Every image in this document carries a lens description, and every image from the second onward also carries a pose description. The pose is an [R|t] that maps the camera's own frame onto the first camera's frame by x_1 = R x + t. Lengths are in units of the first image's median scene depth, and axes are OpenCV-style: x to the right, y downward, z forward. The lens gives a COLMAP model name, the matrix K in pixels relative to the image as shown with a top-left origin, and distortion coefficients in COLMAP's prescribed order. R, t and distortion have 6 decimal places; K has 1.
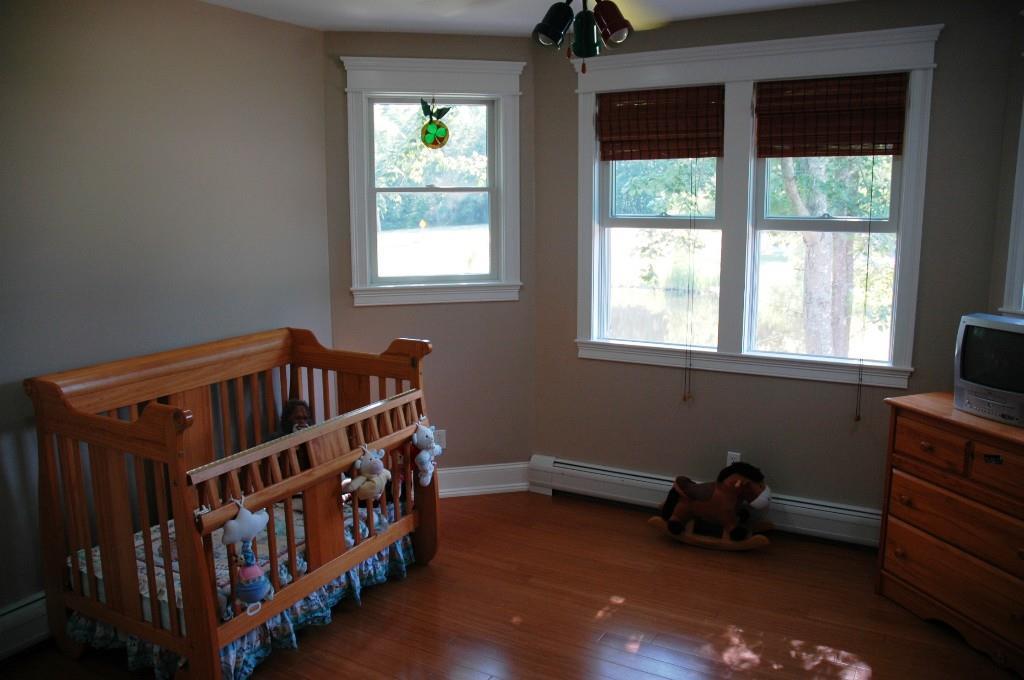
lens RADIAL K [[797.7, 0, 504.6], [0, 797.7, 342.4], [0, 0, 1]] dist [-0.144627, 0.103174]
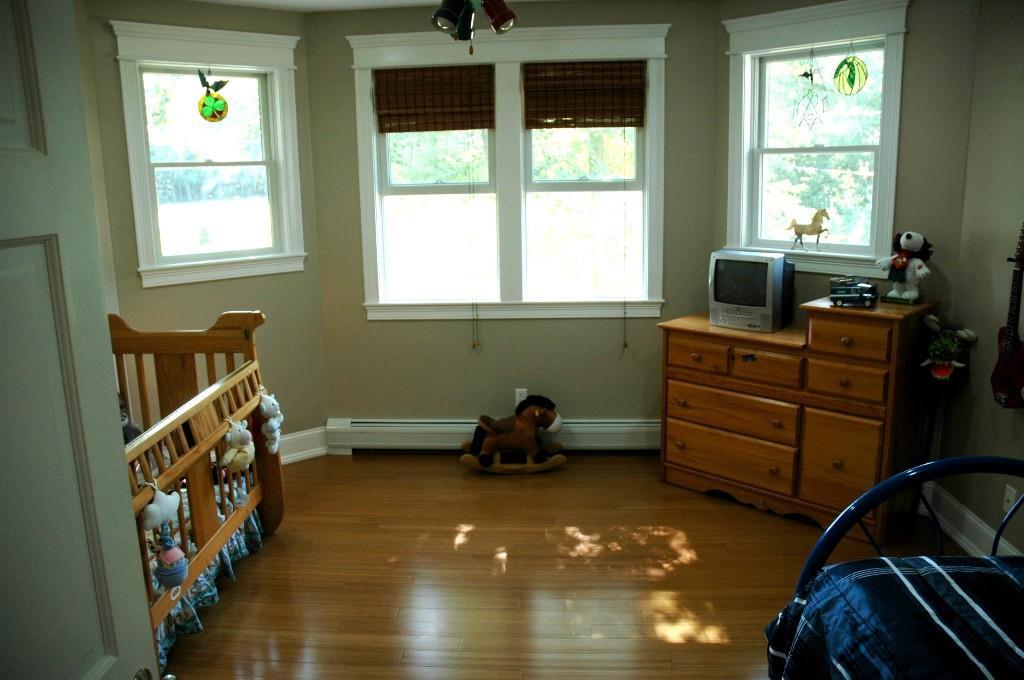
lens RADIAL K [[797.7, 0, 512.1], [0, 797.7, 338.6], [0, 0, 1]] dist [-0.144627, 0.103174]
pose [[0.895103, -0.101152, 0.434234, -0.228532], [0.090116, 0.994869, 0.045990, 0.013910], [-0.436658, -0.002034, 0.899625, -0.035006]]
